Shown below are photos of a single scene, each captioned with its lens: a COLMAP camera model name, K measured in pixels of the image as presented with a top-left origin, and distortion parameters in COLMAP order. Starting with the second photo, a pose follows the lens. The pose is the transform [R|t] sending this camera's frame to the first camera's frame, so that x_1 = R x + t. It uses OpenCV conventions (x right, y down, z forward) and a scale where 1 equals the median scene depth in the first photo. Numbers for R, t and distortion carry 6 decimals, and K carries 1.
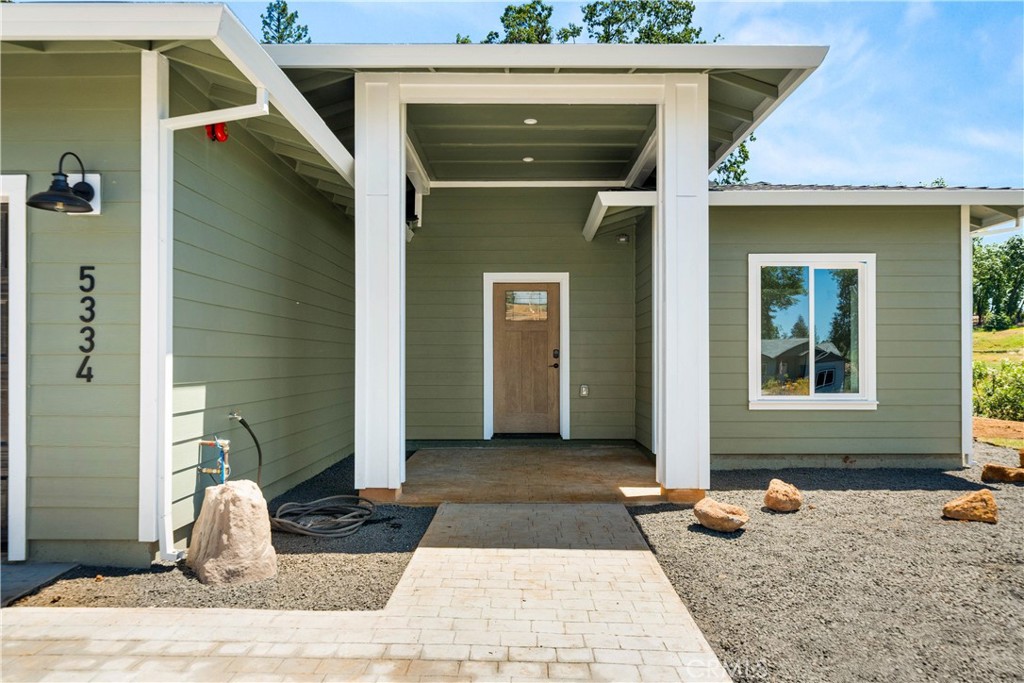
lens RADIAL K [[672.2, 0, 520.4], [0, 672.2, 352.1], [0, 0, 1]] dist [-0.007858, 0.003873]
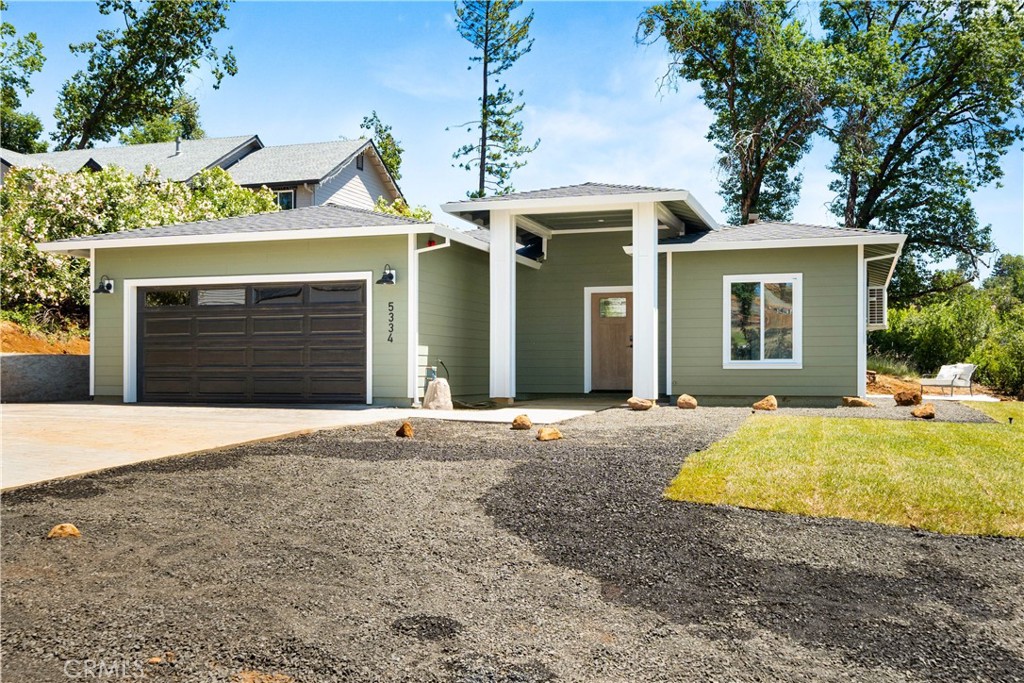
lens RADIAL K [[957.7, 0, 520.6], [0, 957.7, 348.0], [0, 0, 1]] dist [-0.009639, 0.000000]
pose [[0.951558, -0.006714, -0.307395, 0.591432], [0.002390, 0.999893, -0.014441, 0.066674], [0.307459, 0.013007, 0.951472, -1.414344]]
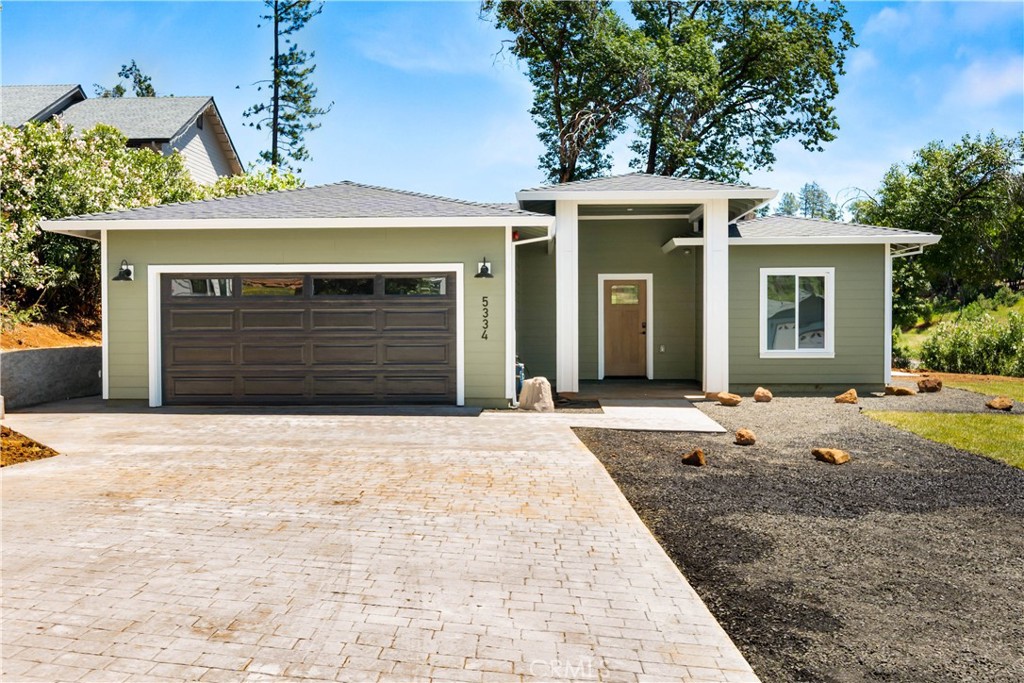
lens RADIAL K [[902.6, 0, 508.6], [0, 902.6, 335.4], [0, 0, 1]] dist [-0.005898, 0.009735]
pose [[0.998737, -0.002880, -0.050158, -0.191409], [0.004030, 0.999731, 0.022833, -0.028517], [0.050078, -0.023006, 0.998480, -1.359816]]
